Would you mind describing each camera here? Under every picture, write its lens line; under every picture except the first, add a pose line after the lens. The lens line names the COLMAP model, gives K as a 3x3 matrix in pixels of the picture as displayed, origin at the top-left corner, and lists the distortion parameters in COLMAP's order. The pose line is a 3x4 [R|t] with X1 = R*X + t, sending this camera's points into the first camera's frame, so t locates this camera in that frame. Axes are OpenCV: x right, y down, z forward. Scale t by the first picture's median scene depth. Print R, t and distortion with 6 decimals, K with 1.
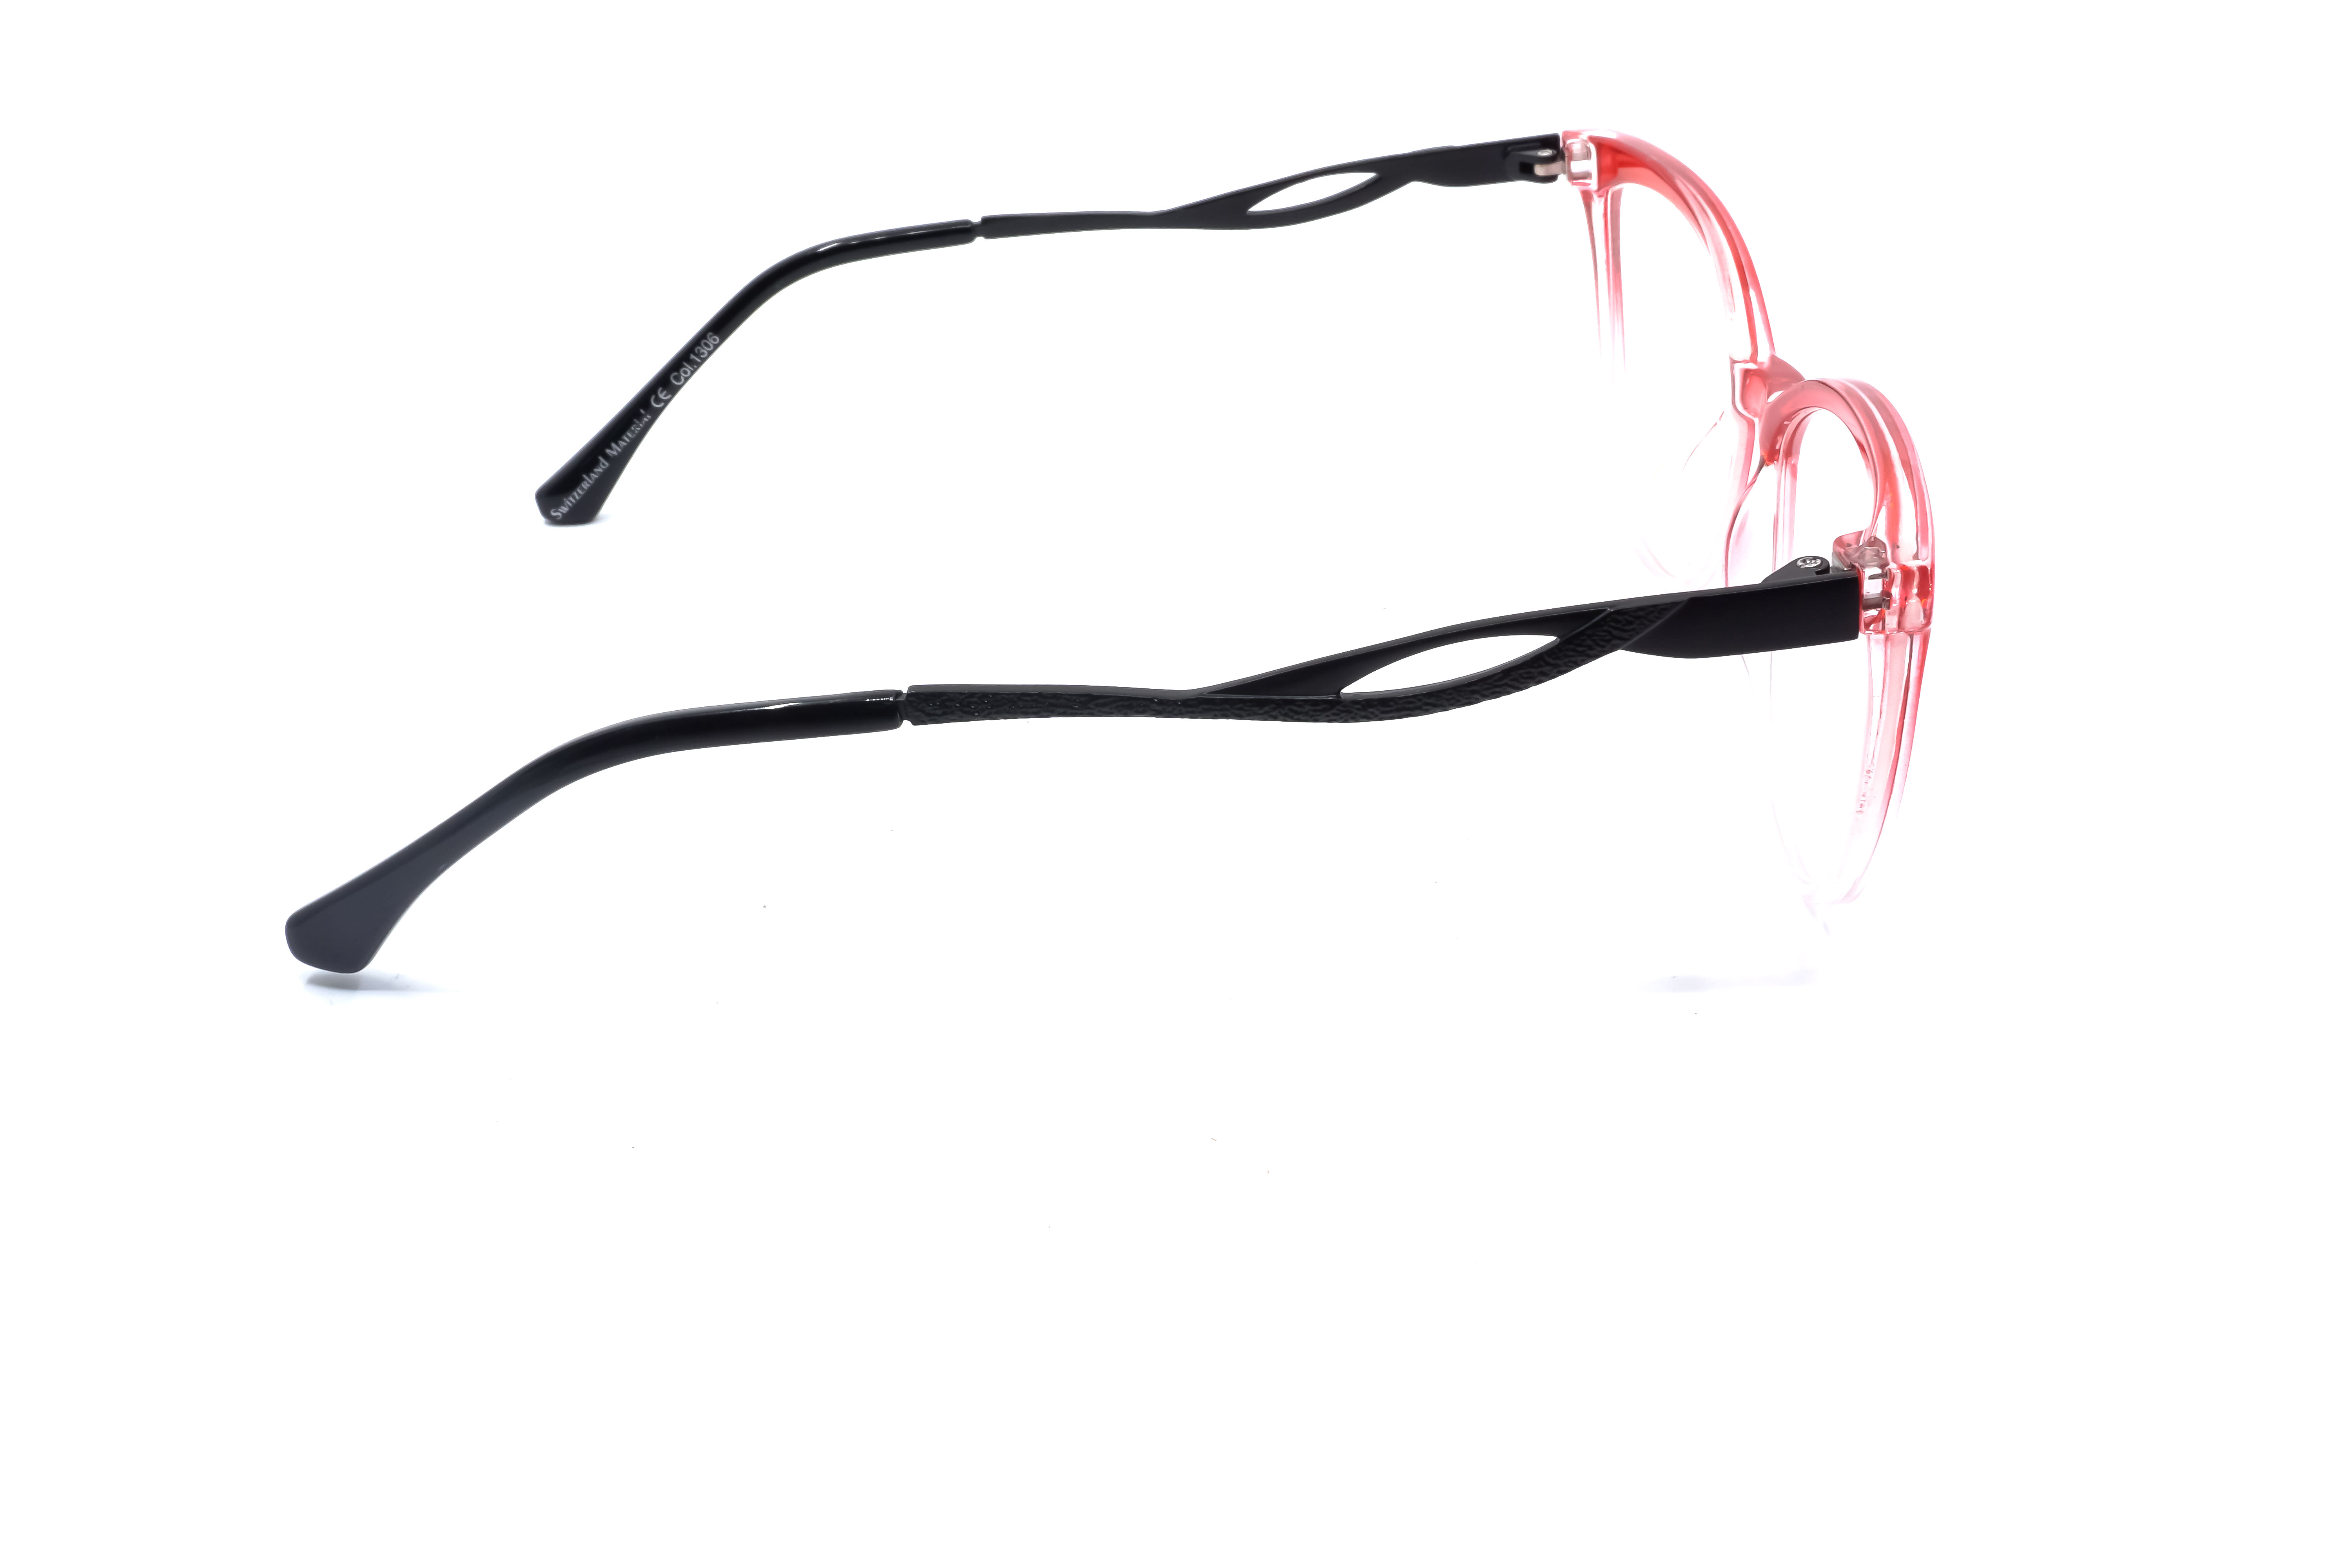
lens RADIAL K [[2361.9, 0, 1176.0], [0, 2361.9, 784.0], [0, 0, 1]] dist [0.019211, -0.011971]
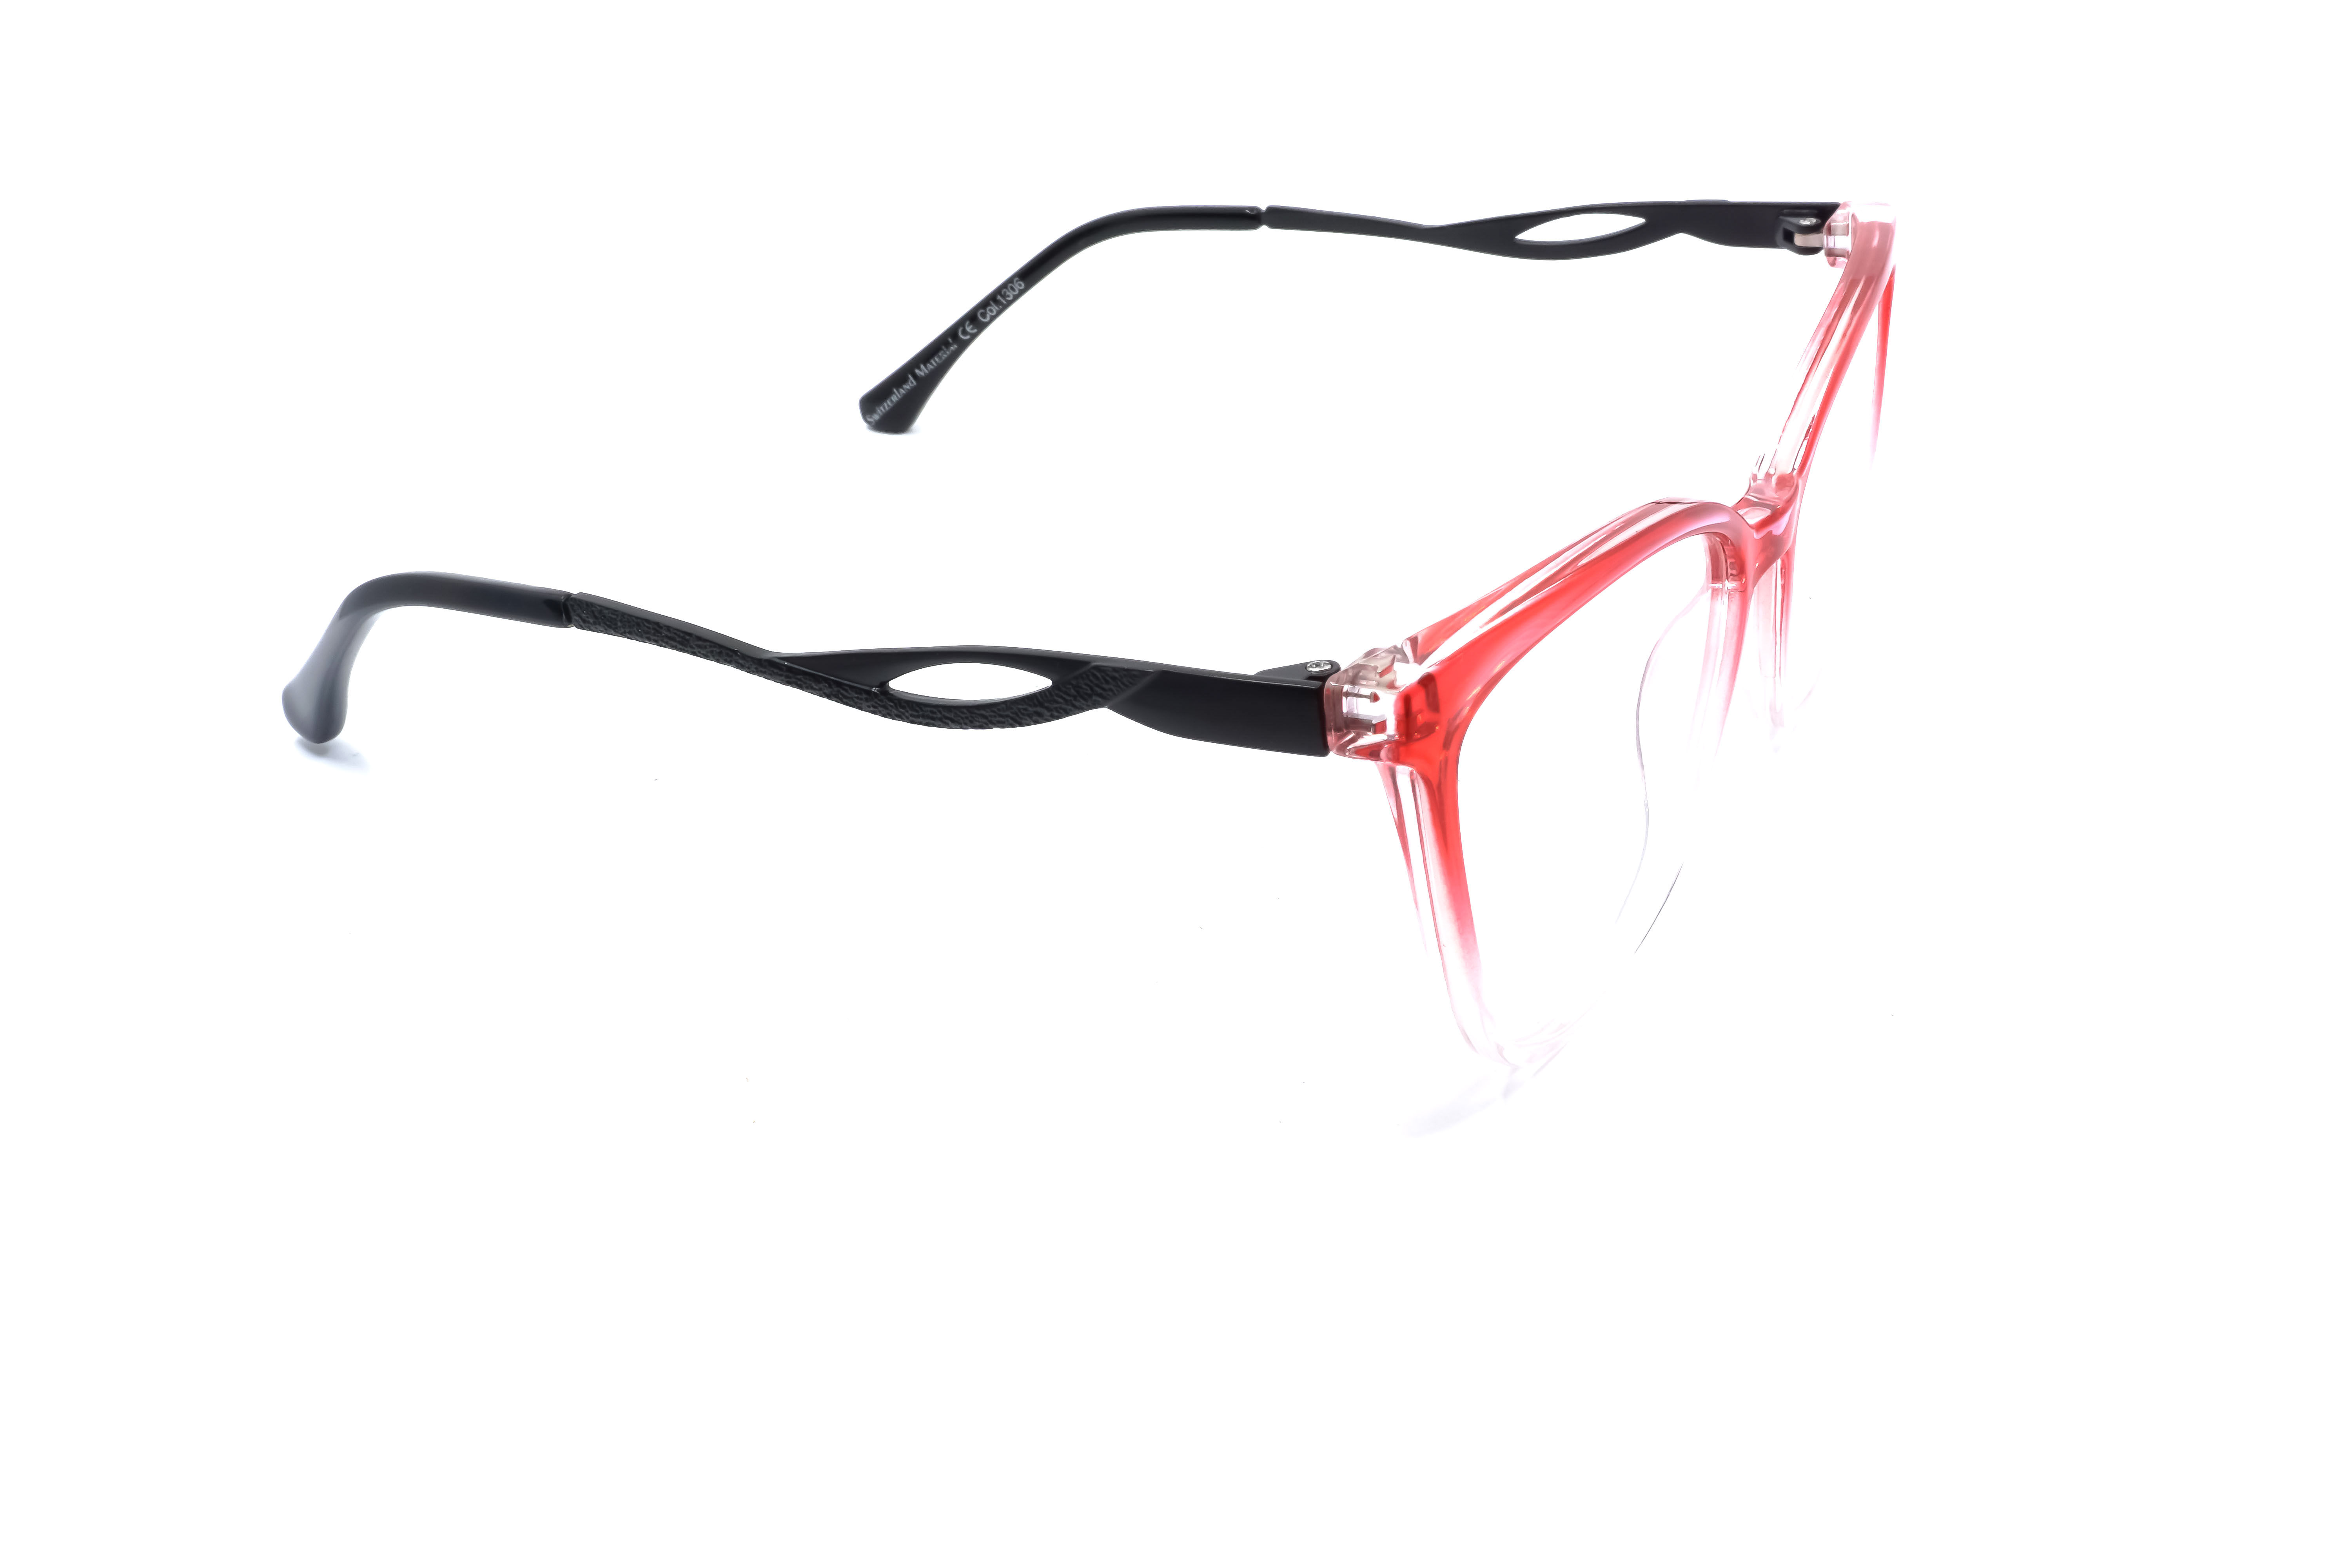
lens RADIAL K [[2361.9, 0, 1176.0], [0, 2361.9, 784.0], [0, 0, 1]] dist [0.019211, -0.011971]
pose [[0.853562, 0.249537, -0.457345, 0.411607], [-0.245157, 0.966950, 0.070041, -0.063324], [0.459707, 0.052337, 0.886527, 0.101416]]
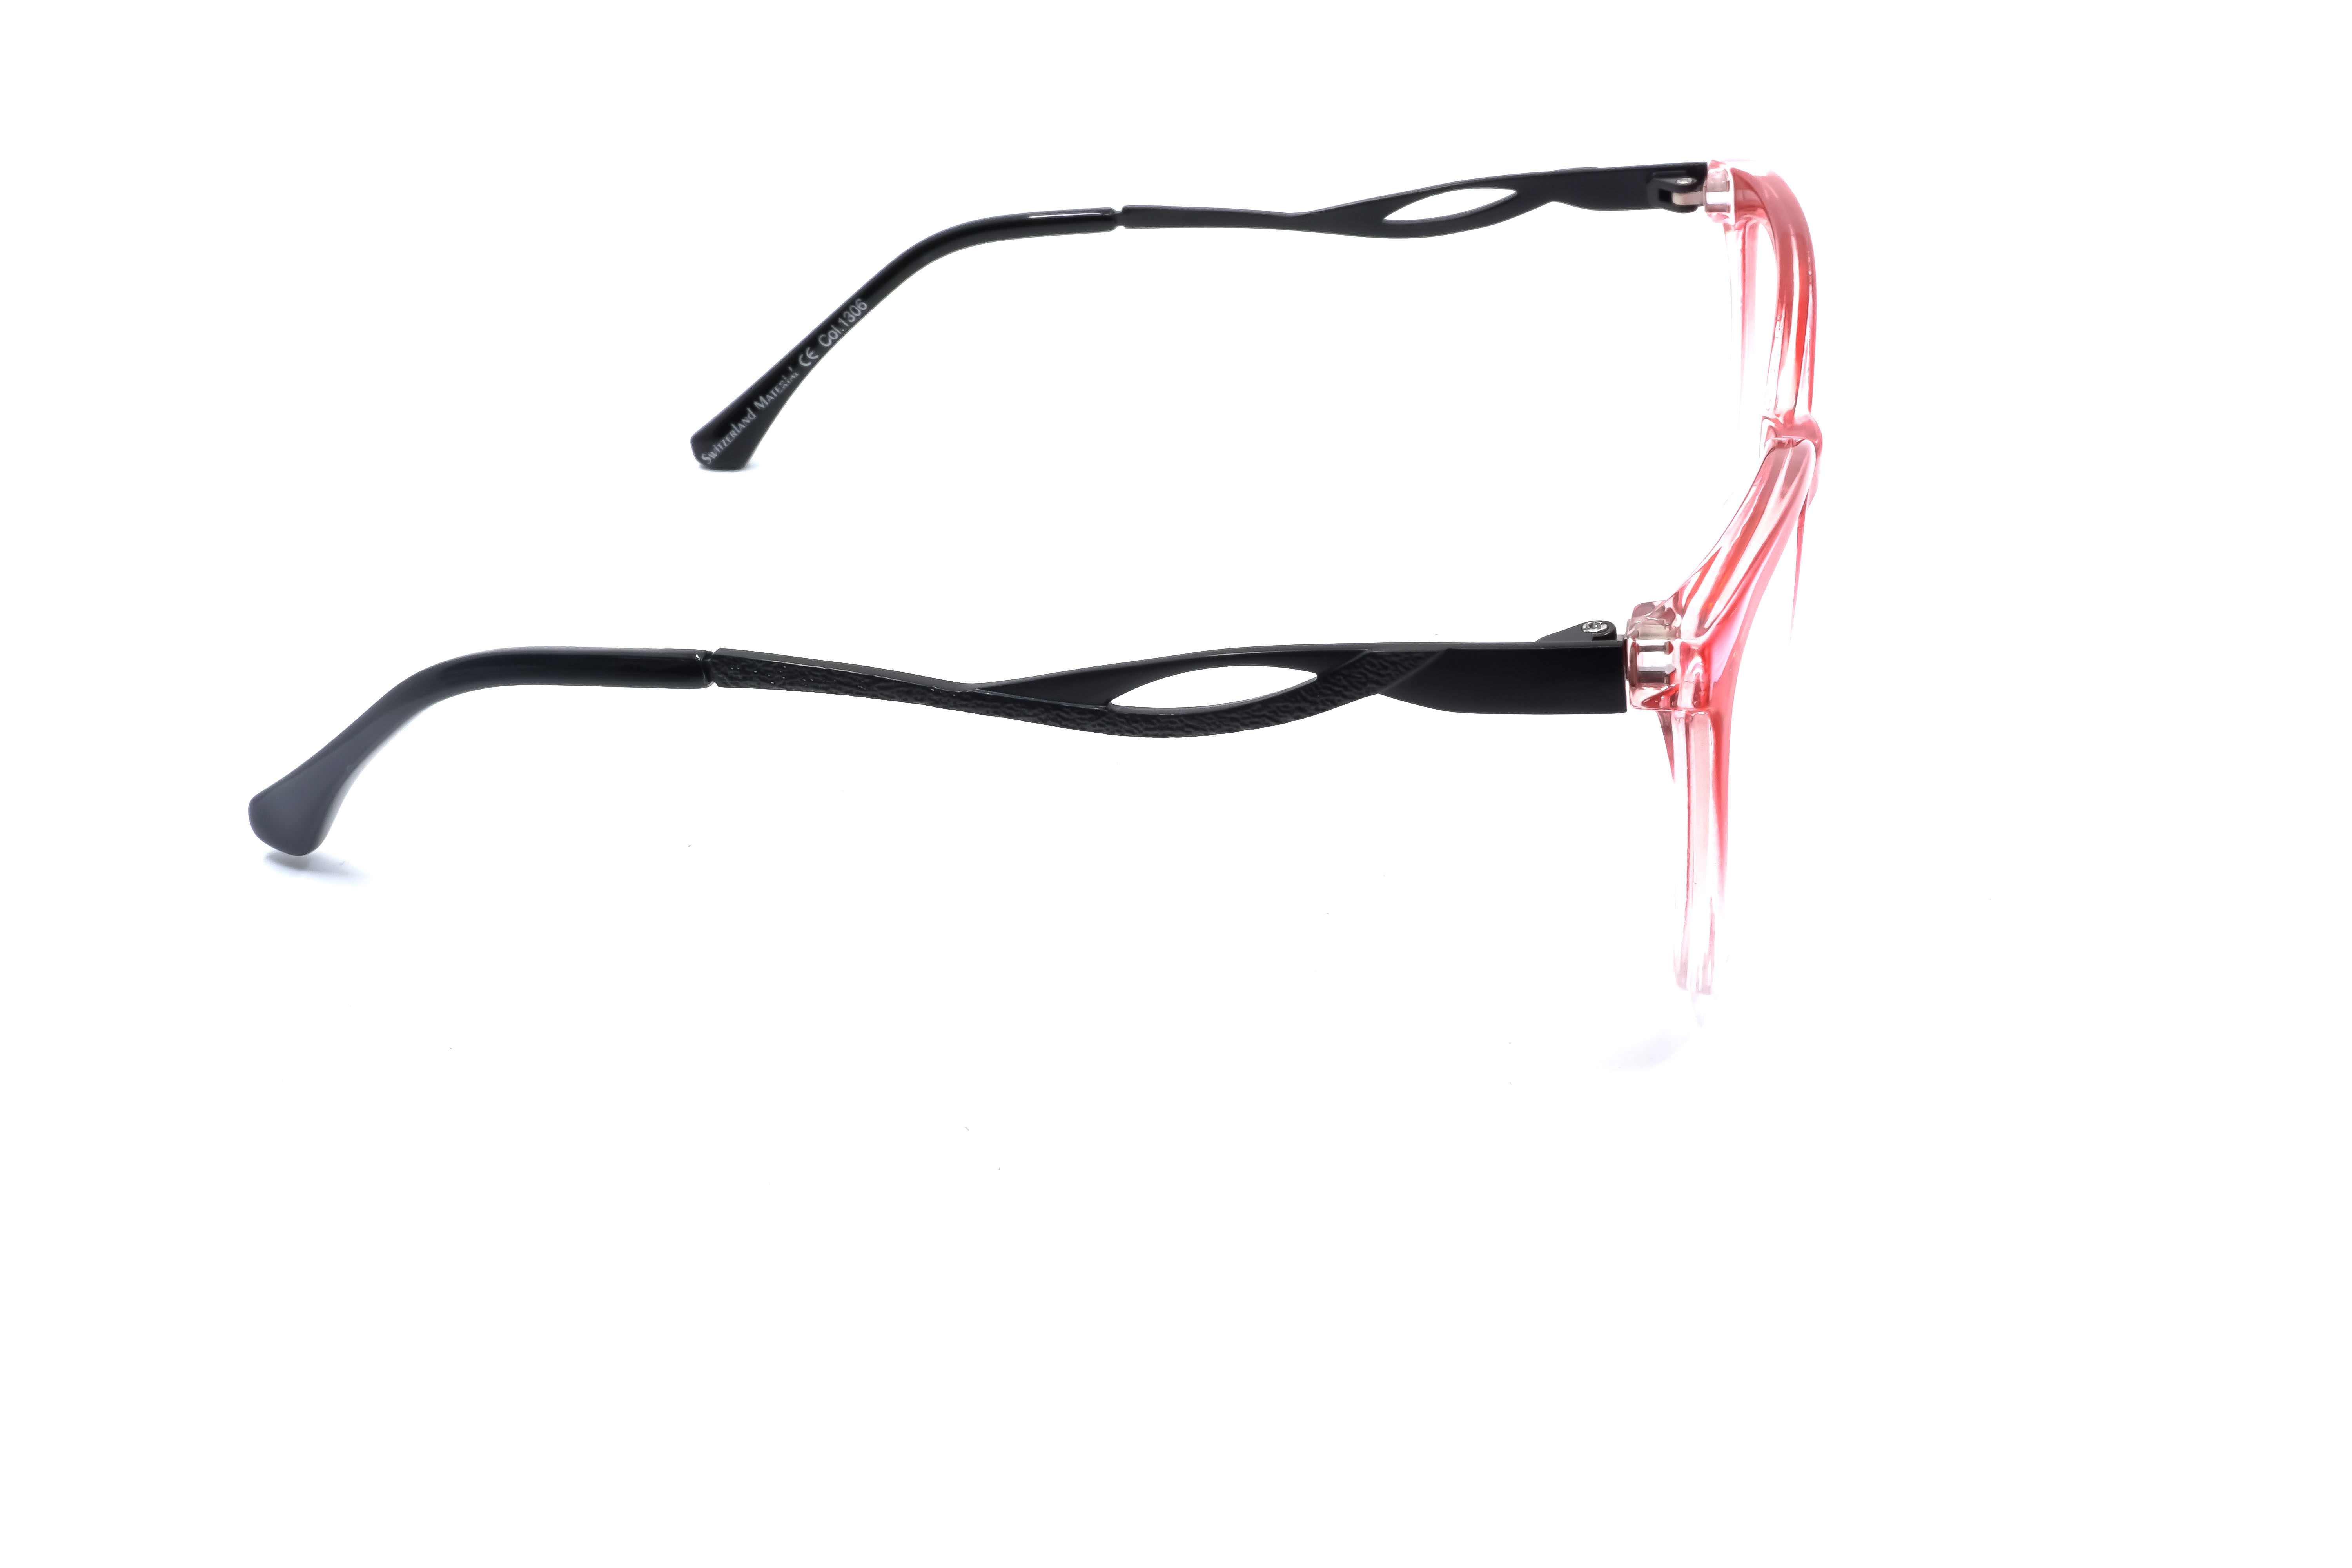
lens RADIAL K [[2361.9, 0, 1176.0], [0, 2361.9, 784.0], [0, 0, 1]] dist [0.019211, -0.011971]
pose [[0.963028, 0.128152, -0.236969, 0.213608], [-0.126863, 0.991703, 0.020747, -0.018629], [0.237661, 0.010083, 0.971296, 0.023927]]
